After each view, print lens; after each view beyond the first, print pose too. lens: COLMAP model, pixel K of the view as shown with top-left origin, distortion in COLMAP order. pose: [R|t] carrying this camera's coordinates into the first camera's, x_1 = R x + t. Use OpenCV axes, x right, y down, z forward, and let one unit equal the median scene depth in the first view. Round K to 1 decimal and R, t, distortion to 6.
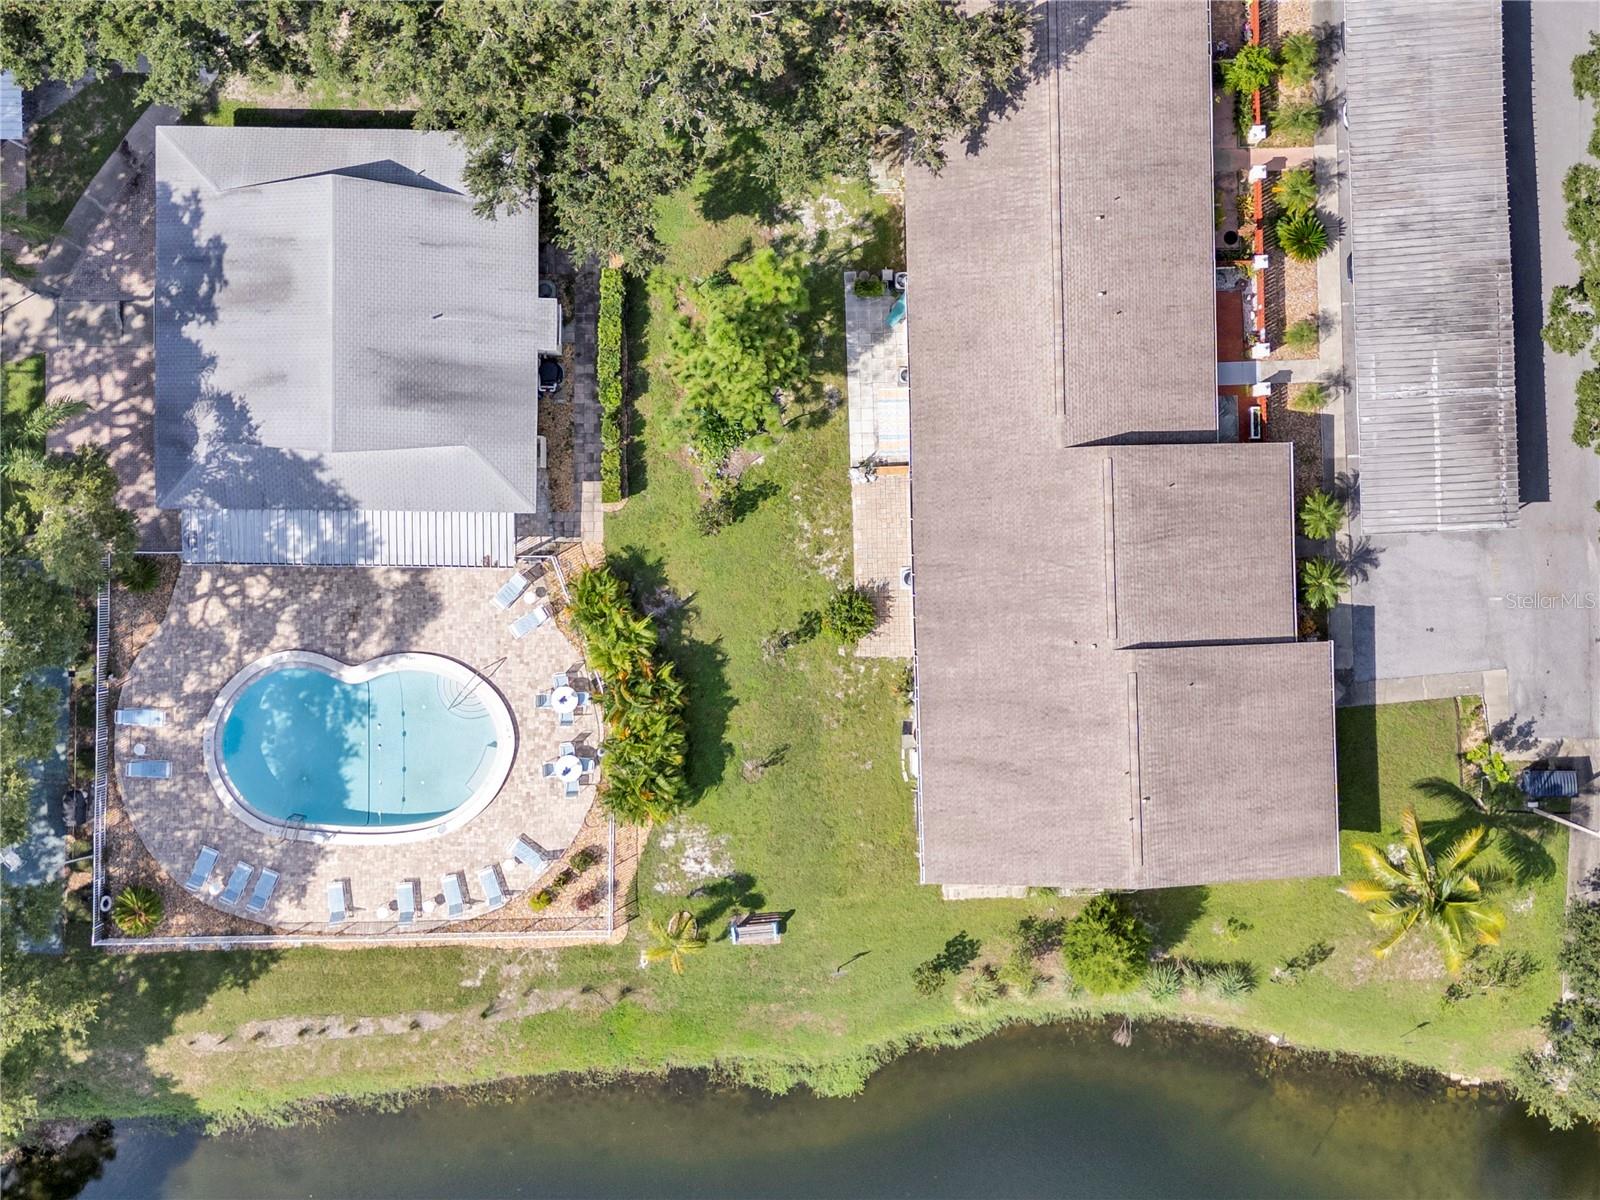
lens RADIAL K [[2077.1, 0, 797.3], [0, 2077.1, 607.1], [0, 0, 1]] dist [0.095095, 0.000000]
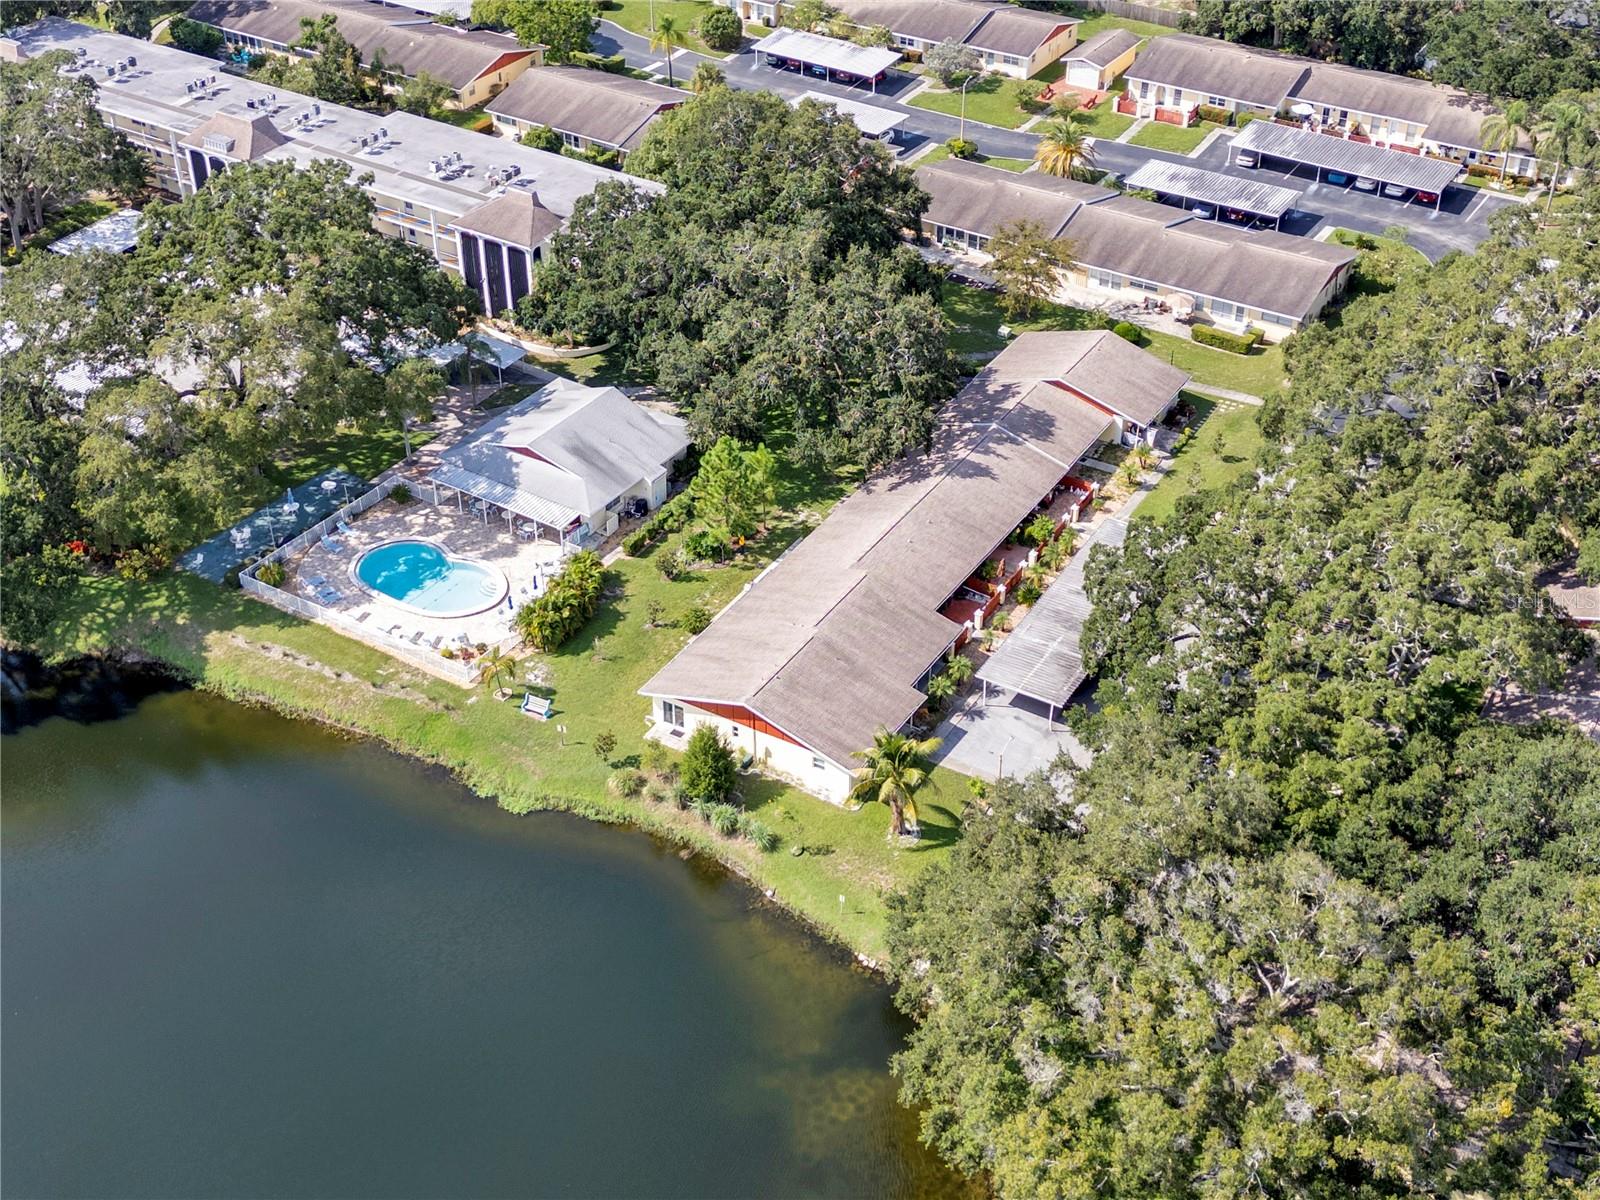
lens RADIAL K [[2077.1, 0, 804.4], [0, 2077.1, 601.6], [0, 0, 1]] dist [0.095095, 0.000000]
pose [[0.838519, 0.304835, -0.451621, 0.853889], [-0.544863, 0.464306, -0.698244, 1.126480], [-0.003159, 0.831562, 0.555423, 0.036933]]
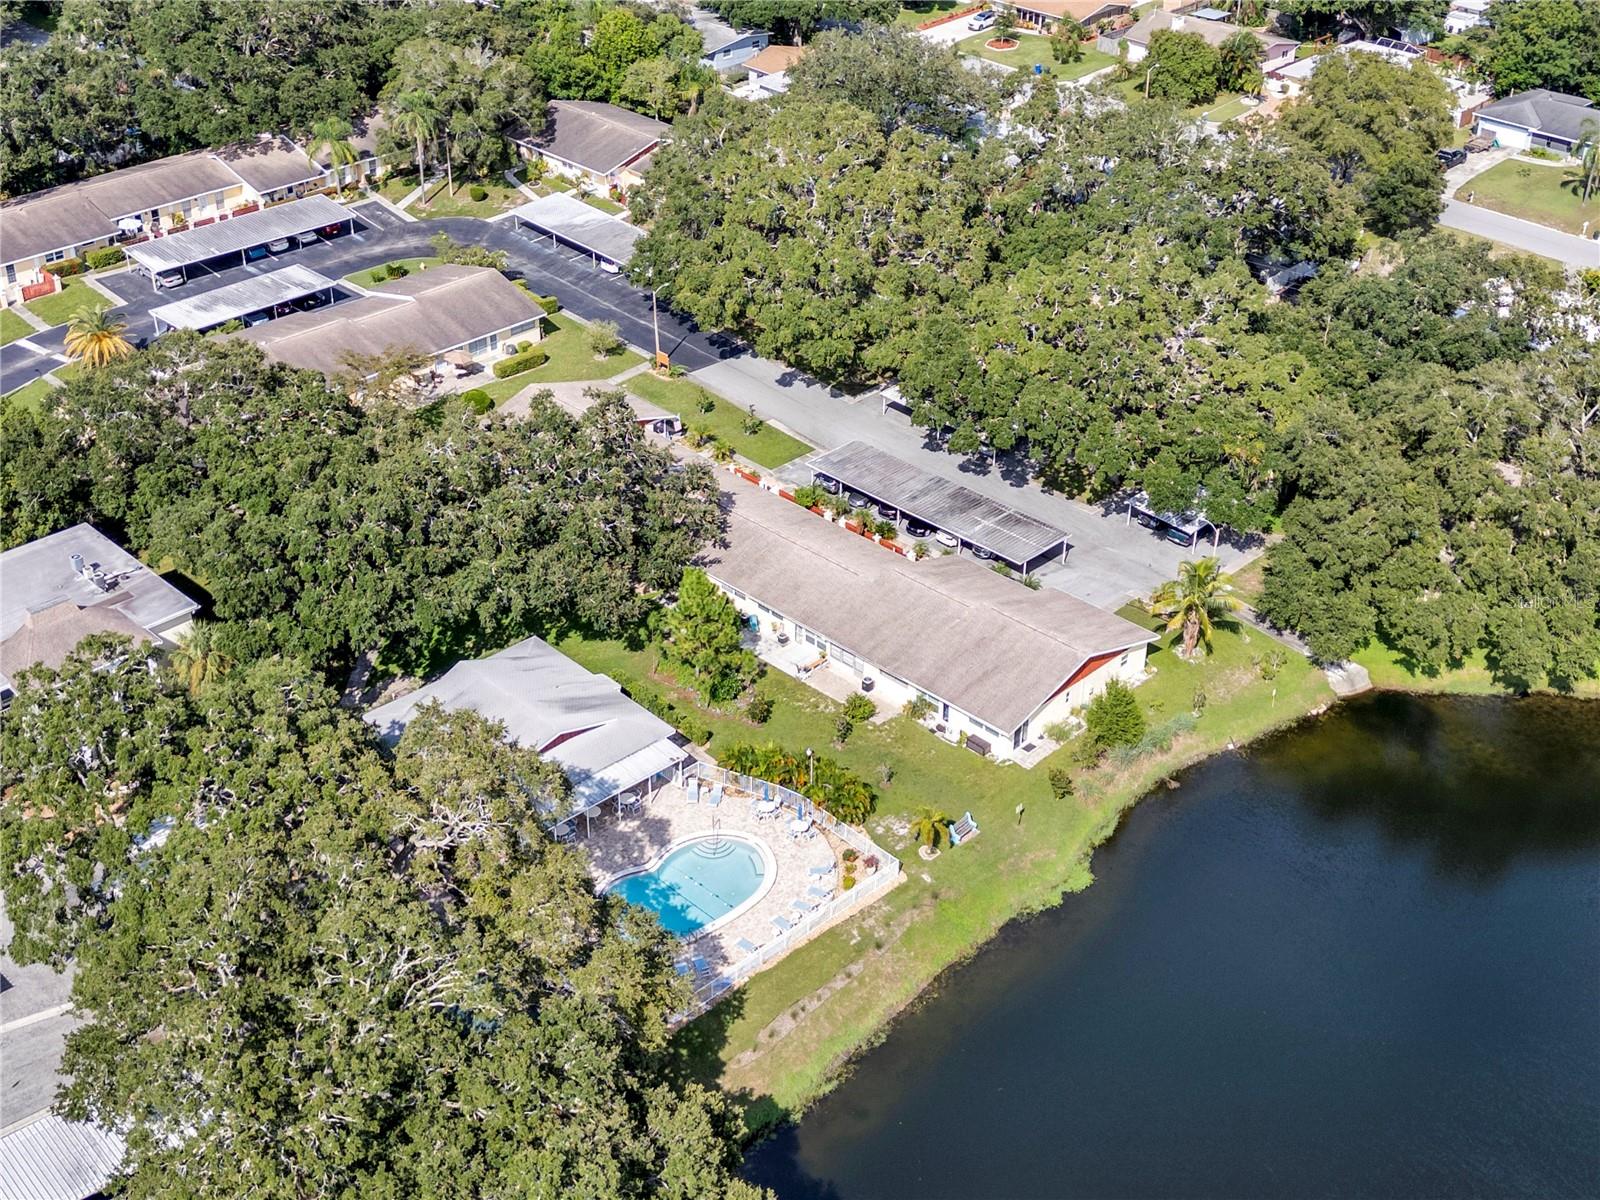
lens RADIAL K [[2077.1, 0, 795.6], [0, 2077.1, 599.9], [0, 0, 1]] dist [0.095095, 0.000000]
pose [[0.717501, -0.372593, 0.588530, -0.931643], [0.696395, 0.365463, -0.617633, 0.941162], [0.015040, 0.853002, 0.521692, 0.067358]]
